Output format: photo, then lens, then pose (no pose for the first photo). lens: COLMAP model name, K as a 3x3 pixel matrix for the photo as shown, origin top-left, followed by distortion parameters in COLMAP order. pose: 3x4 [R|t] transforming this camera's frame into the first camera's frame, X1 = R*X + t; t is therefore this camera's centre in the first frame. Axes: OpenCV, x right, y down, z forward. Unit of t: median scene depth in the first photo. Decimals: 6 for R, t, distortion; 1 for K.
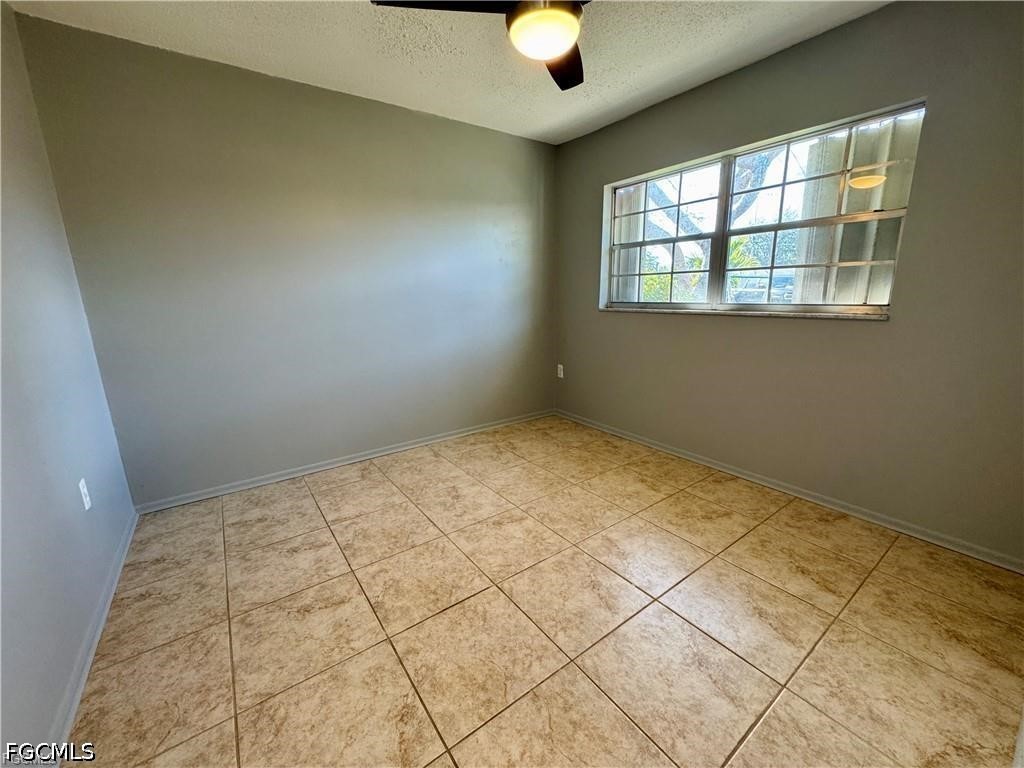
lens RADIAL K [[412.1, 0, 510.1], [0, 412.1, 381.8], [0, 0, 1]] dist [-0.003782, 0.000530]
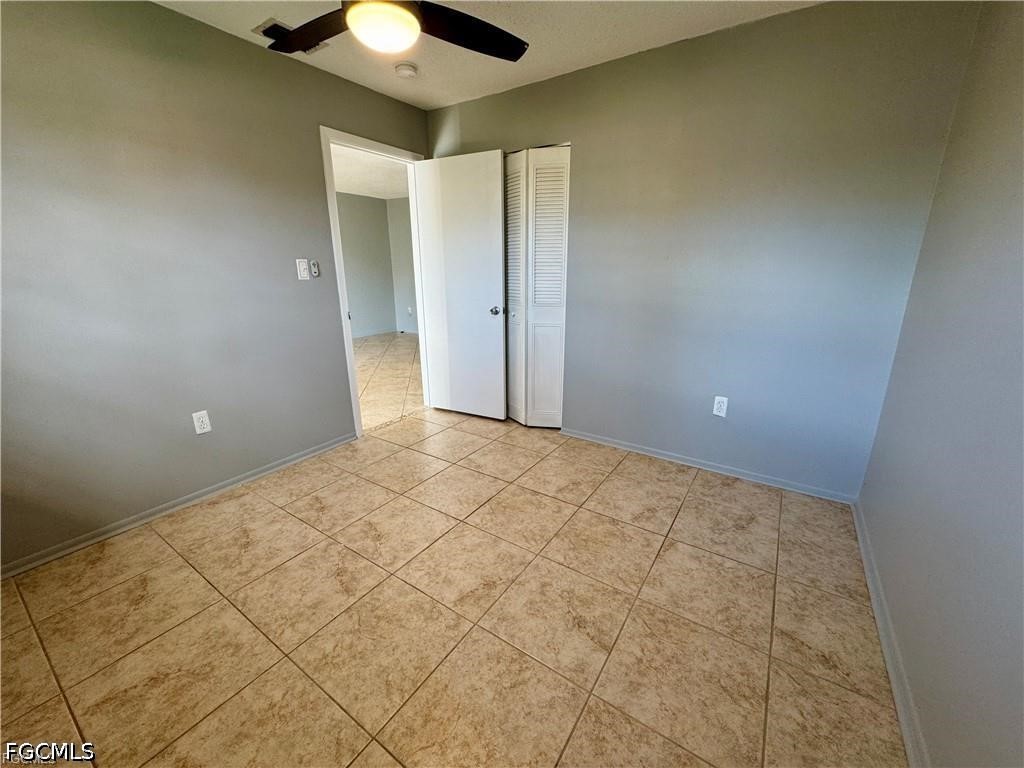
lens RADIAL K [[412.1, 0, 511.6], [0, 412.1, 384.9], [0, 0, 1]] dist [-0.003782, 0.000530]
pose [[-0.938426, 0.116007, -0.325422, 0.153526], [-0.054384, 0.880592, 0.470744, -0.393217], [0.341174, 0.459456, -0.820061, 1.616155]]
